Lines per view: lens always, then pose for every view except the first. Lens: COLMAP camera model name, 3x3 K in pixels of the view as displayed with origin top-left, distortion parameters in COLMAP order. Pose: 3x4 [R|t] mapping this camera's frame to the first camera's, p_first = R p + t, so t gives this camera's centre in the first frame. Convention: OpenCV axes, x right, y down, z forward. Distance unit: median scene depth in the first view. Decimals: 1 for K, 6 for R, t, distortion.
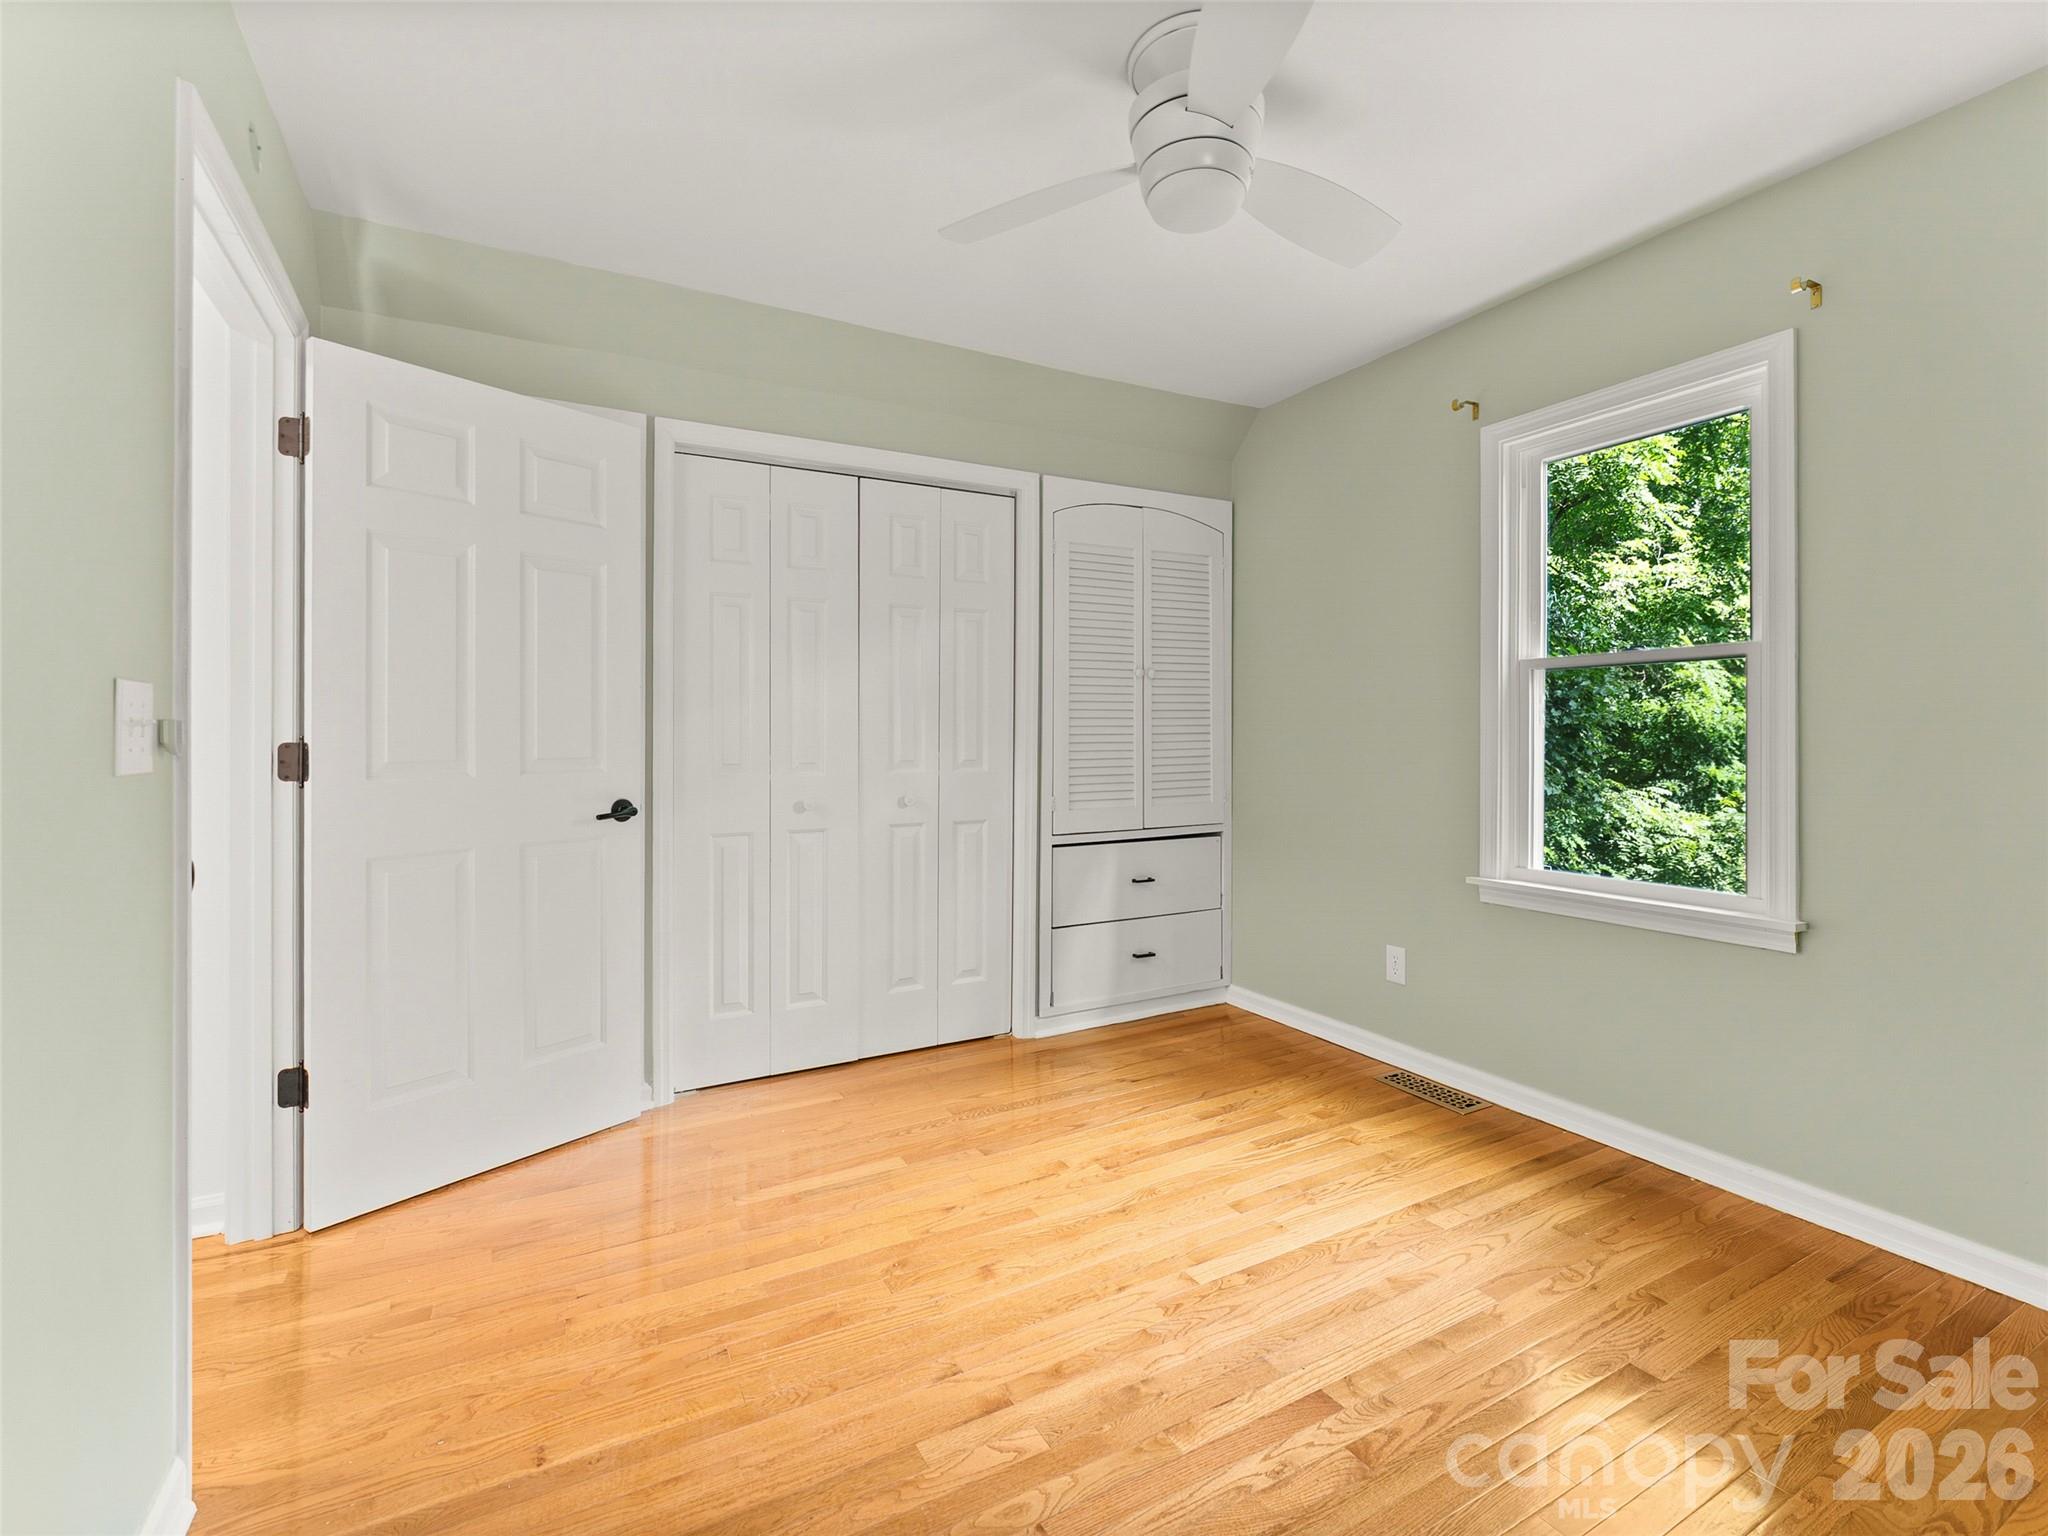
lens RADIAL K [[921.5, 0, 1019.7], [0, 921.5, 725.6], [0, 0, 1]] dist [-0.000681, -0.000148]
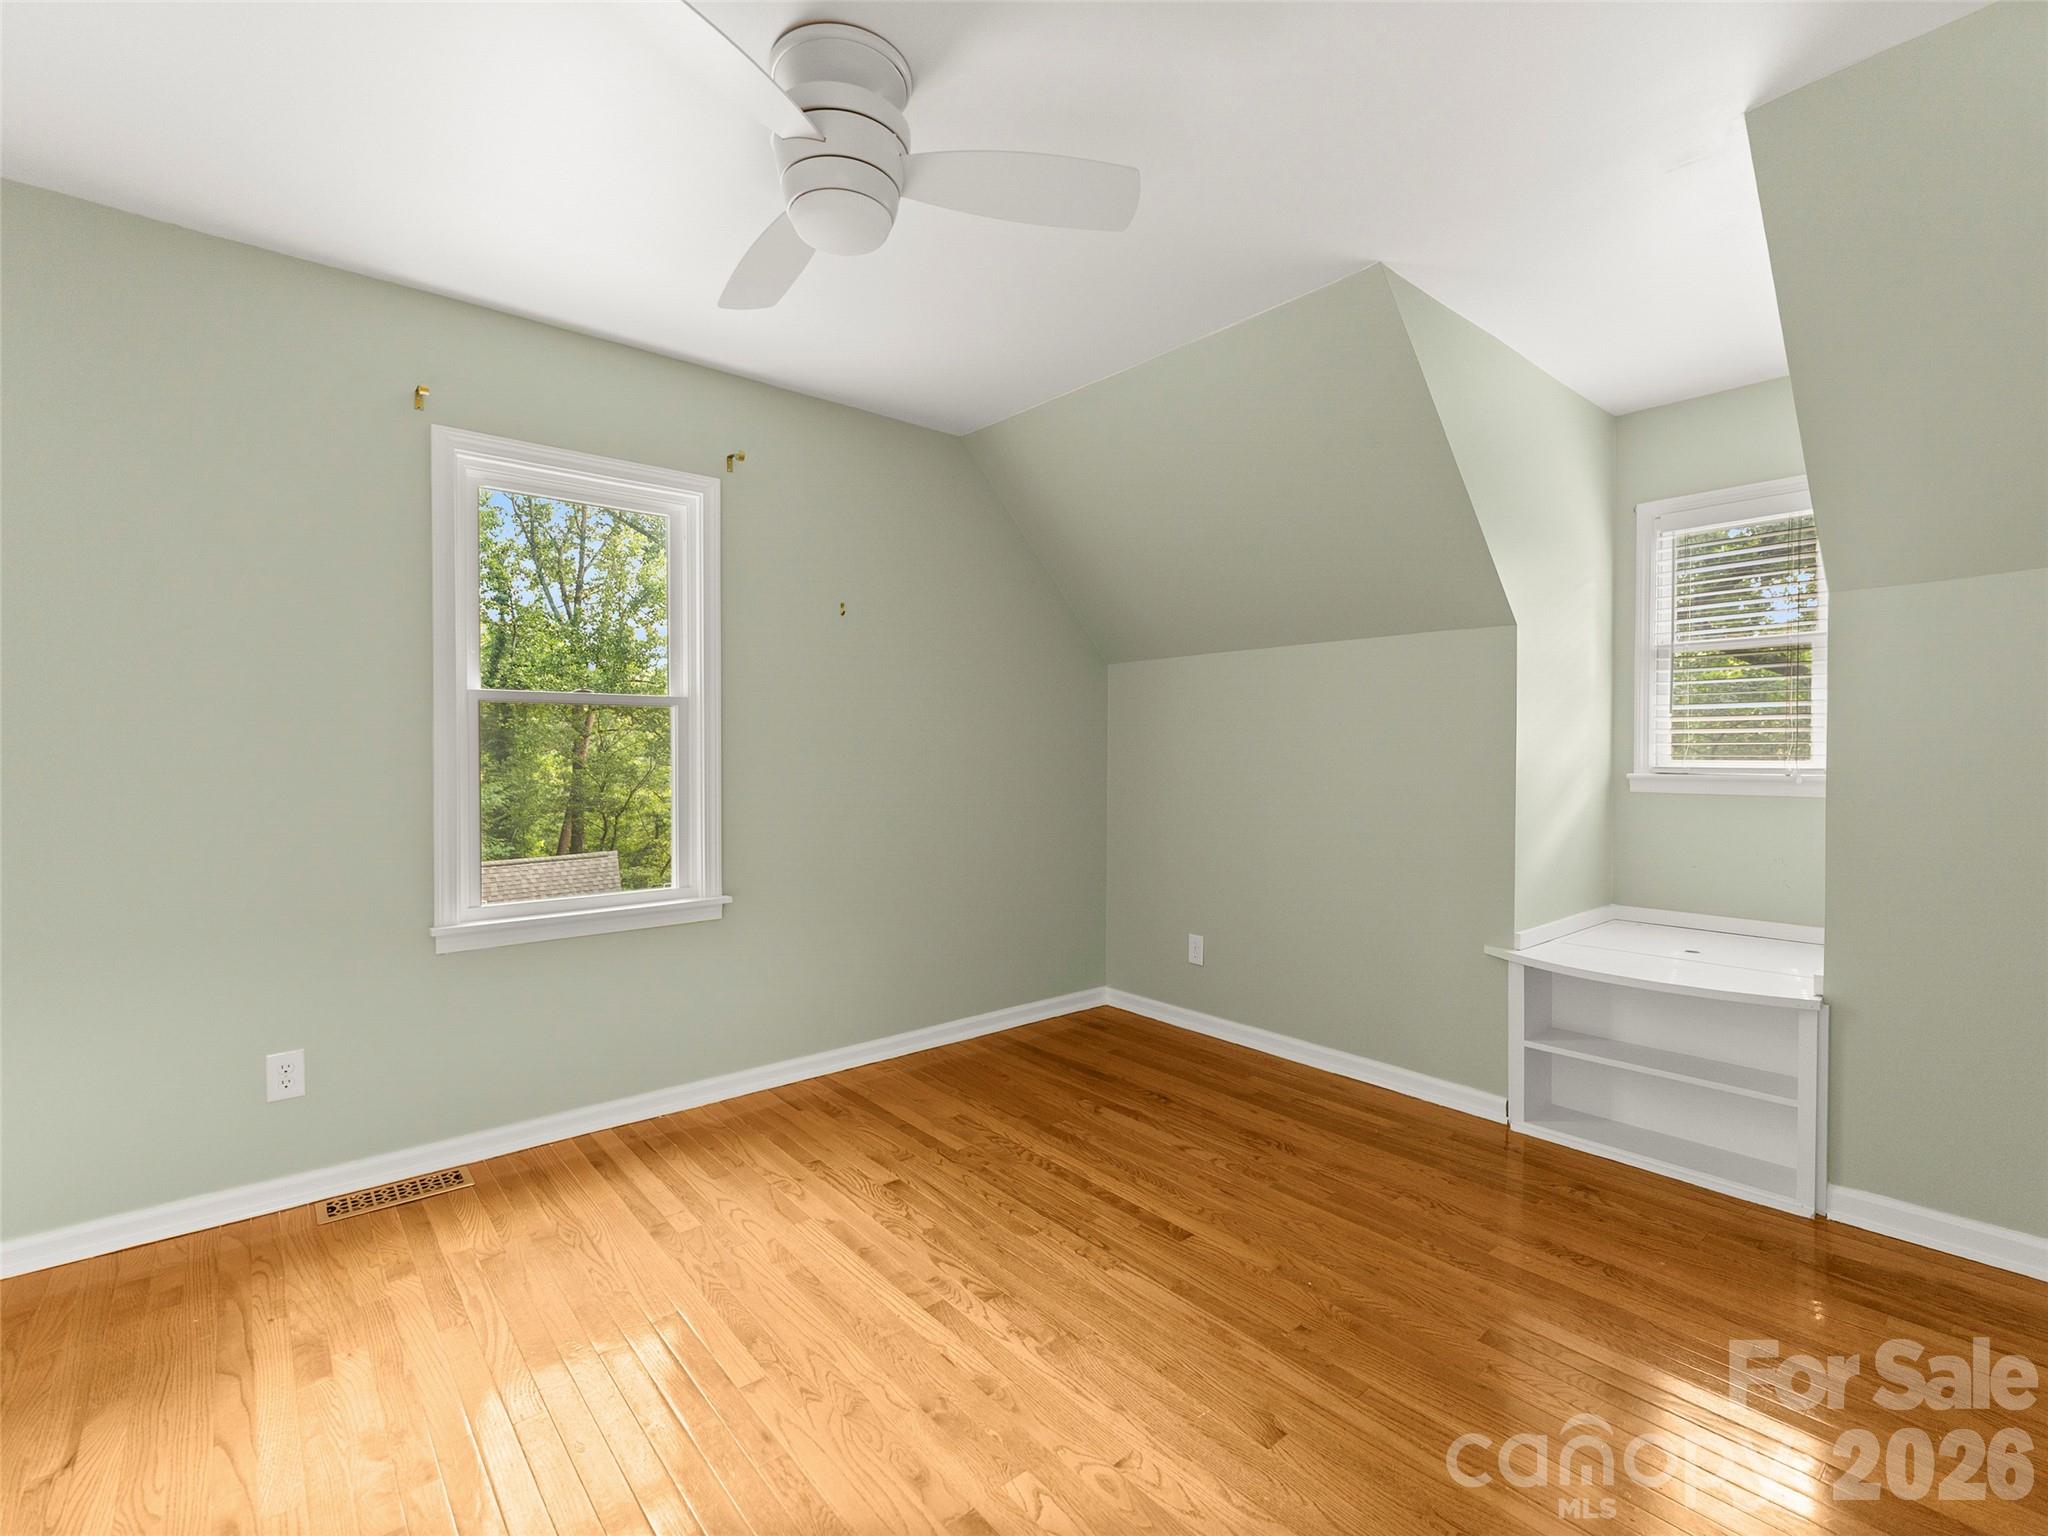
lens RADIAL K [[930.5, 0, 1026.0], [0, 930.5, 743.1], [0, 0, 1]] dist [0.000118, -0.000162]
pose [[-0.195326, 0.008816, 0.980699, -0.715627], [-0.009214, 0.999899, -0.010824, -0.013551], [-0.980695, -0.011150, -0.195225, 0.871785]]
